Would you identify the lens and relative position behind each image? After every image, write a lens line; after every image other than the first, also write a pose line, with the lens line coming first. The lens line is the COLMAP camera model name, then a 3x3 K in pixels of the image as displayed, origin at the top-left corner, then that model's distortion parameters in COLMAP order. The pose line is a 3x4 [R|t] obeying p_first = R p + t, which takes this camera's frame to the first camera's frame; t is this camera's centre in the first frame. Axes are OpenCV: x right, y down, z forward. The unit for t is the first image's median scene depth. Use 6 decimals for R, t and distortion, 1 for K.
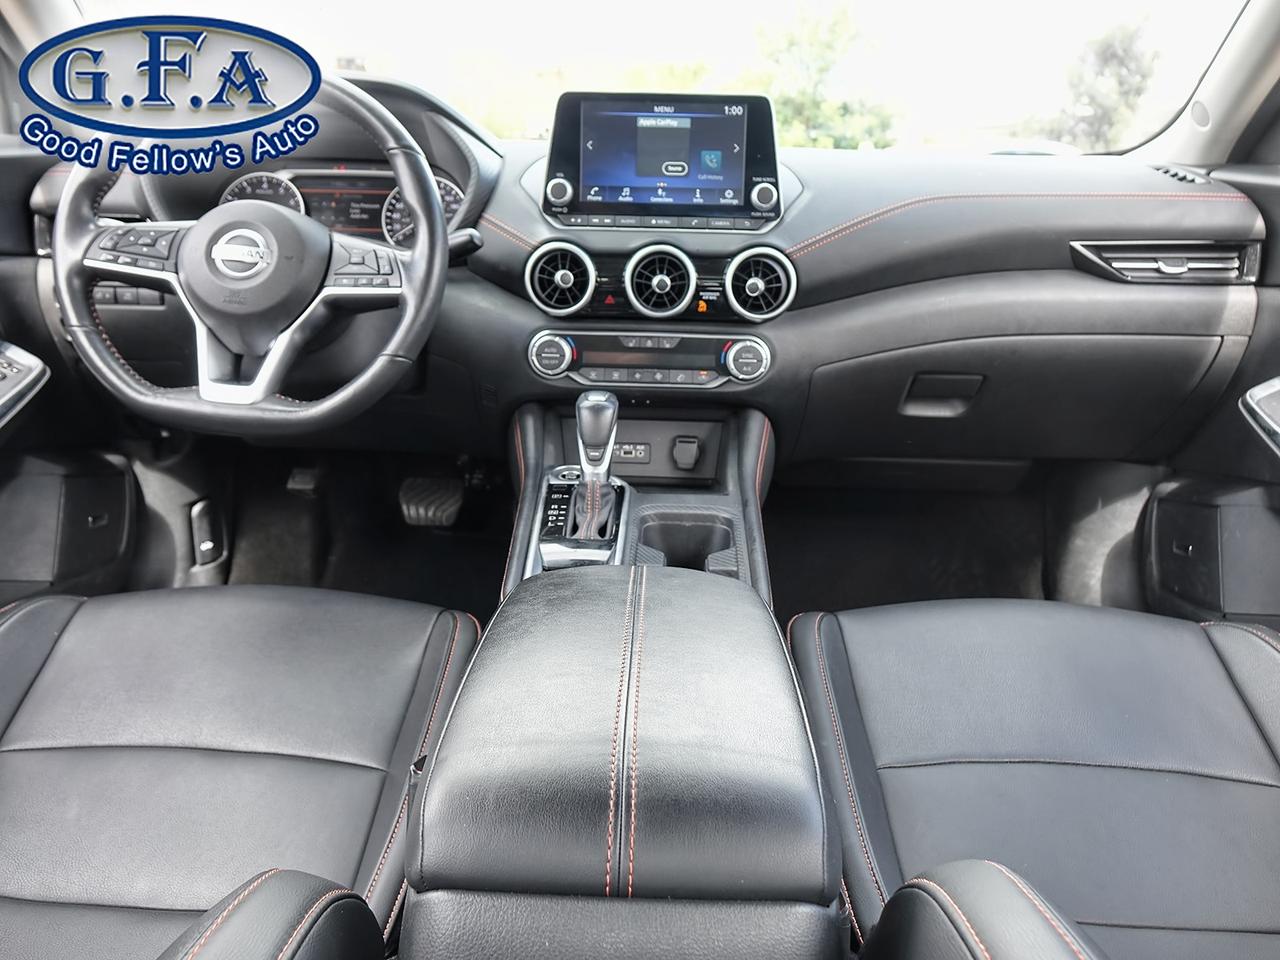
lens RADIAL K [[948.6, 0, 640.0], [0, 948.6, 480.0], [0, 0, 1]] dist [-0.000401, -0.020552]
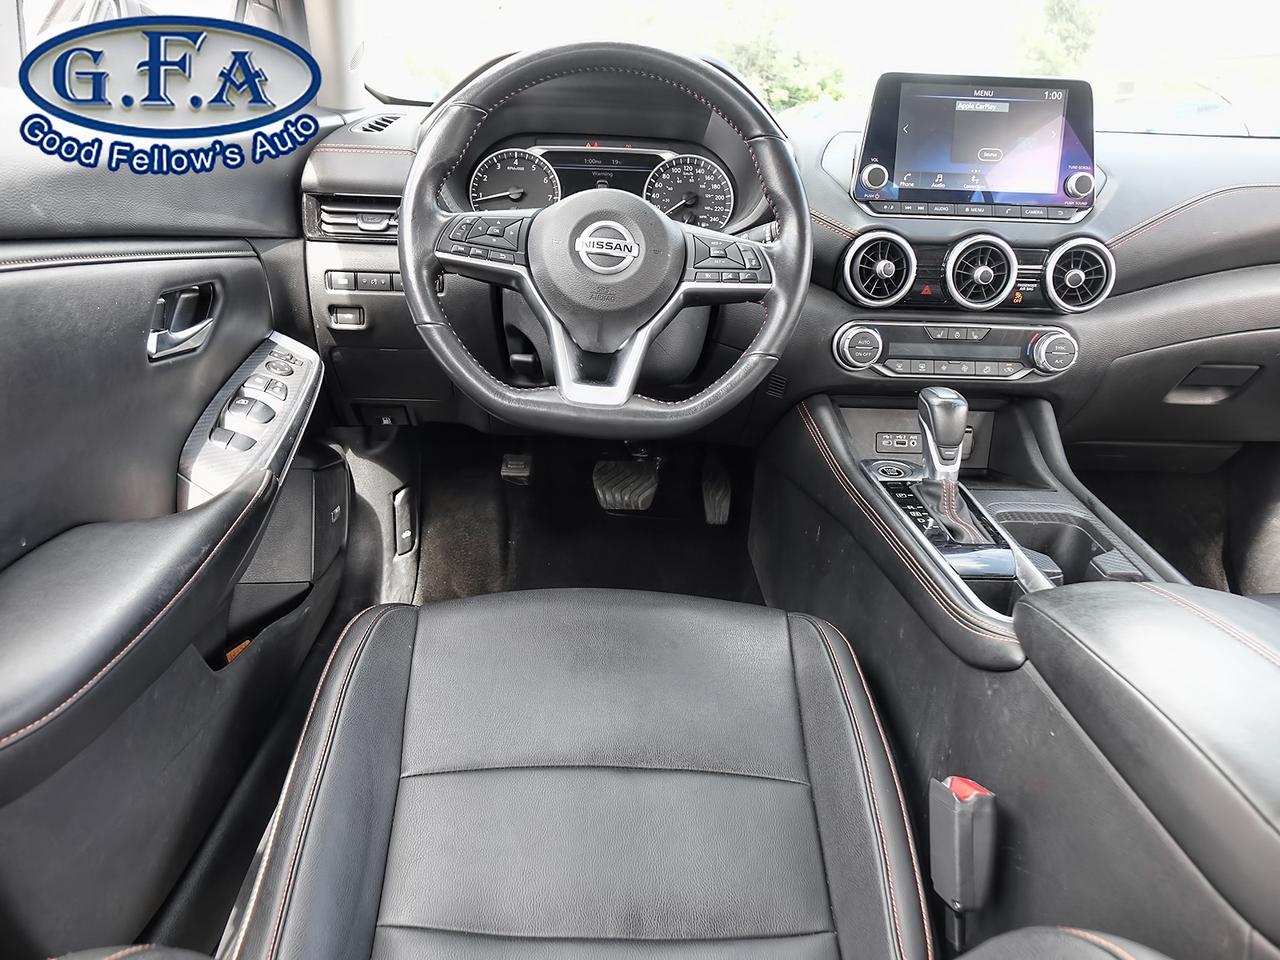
lens RADIAL K [[948.6, 0, 640.0], [0, 948.6, 480.0], [0, 0, 1]] dist [-0.000401, -0.020552]
pose [[0.998334, -0.008141, 0.057122, -0.384361], [0.005373, 0.998812, 0.048441, -0.044332], [-0.057448, -0.048054, 0.997191, 0.035015]]
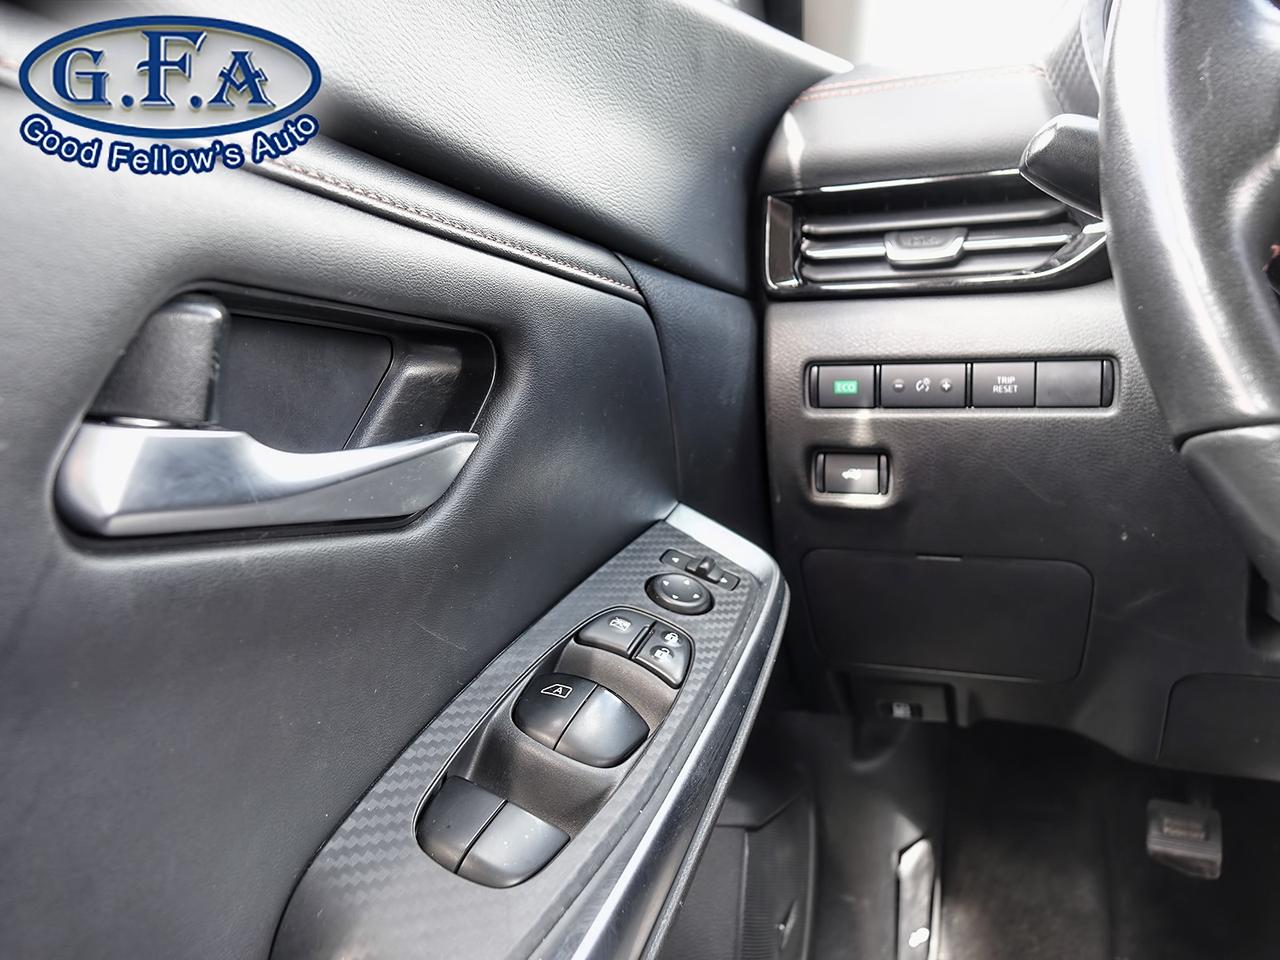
lens RADIAL K [[948.6, 0, 640.0], [0, 948.6, 480.0], [0, 0, 1]] dist [-0.000401, -0.020552]
pose [[0.921356, -0.005513, -0.388680, -0.560977], [-0.066050, 0.983139, -0.170513, -0.091940], [0.383067, 0.182776, 0.905457, 0.662321]]
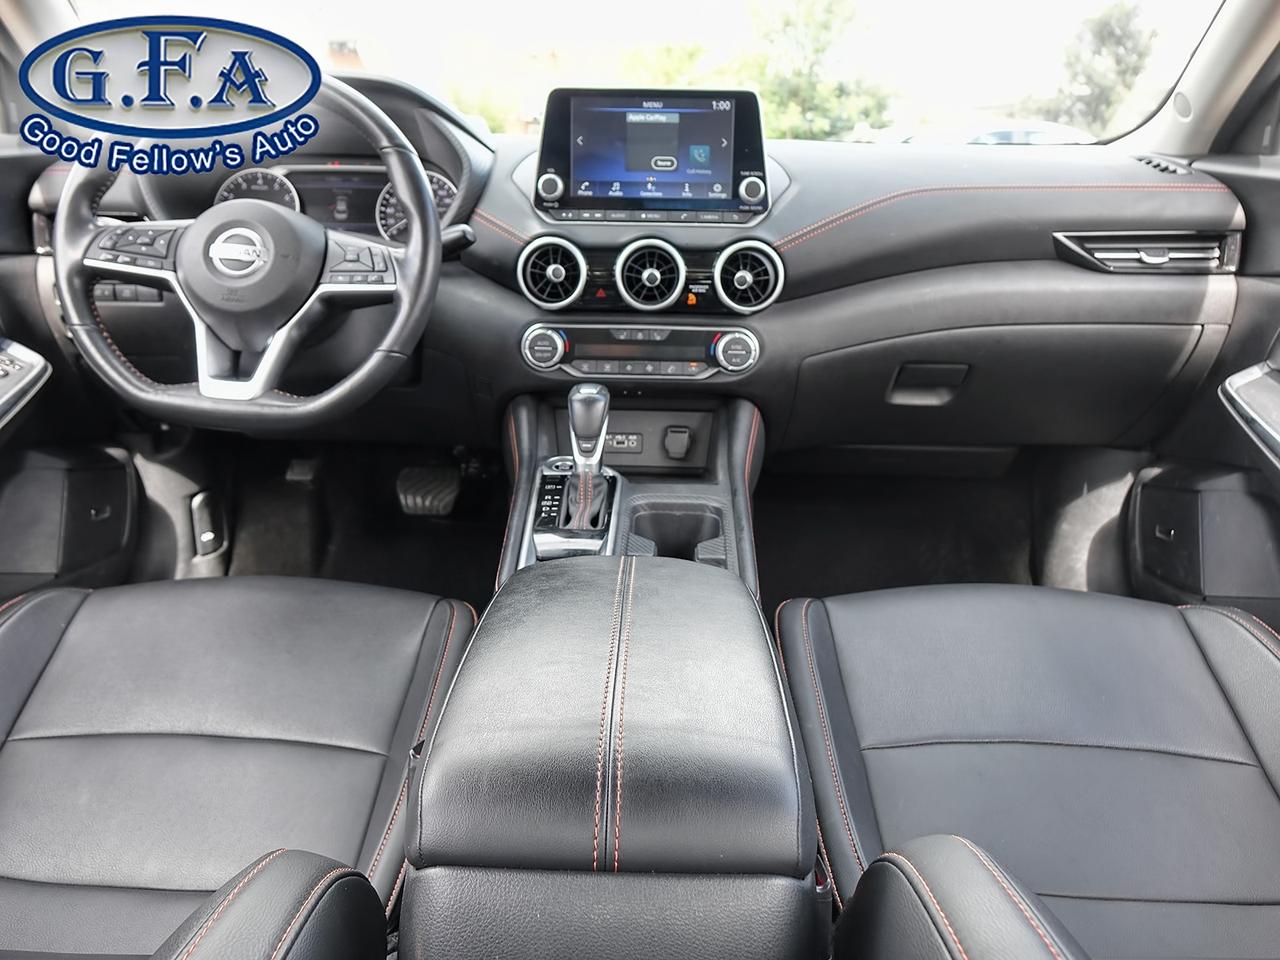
lens RADIAL K [[948.6, 0, 640.0], [0, 948.6, 480.0], [0, 0, 1]] dist [-0.000401, -0.020552]
pose [[0.999971, -0.007337, 0.002120, 0.006514], [0.007301, 0.999838, 0.016471, -0.006267], [-0.002241, -0.016455, 0.999862, -0.021294]]
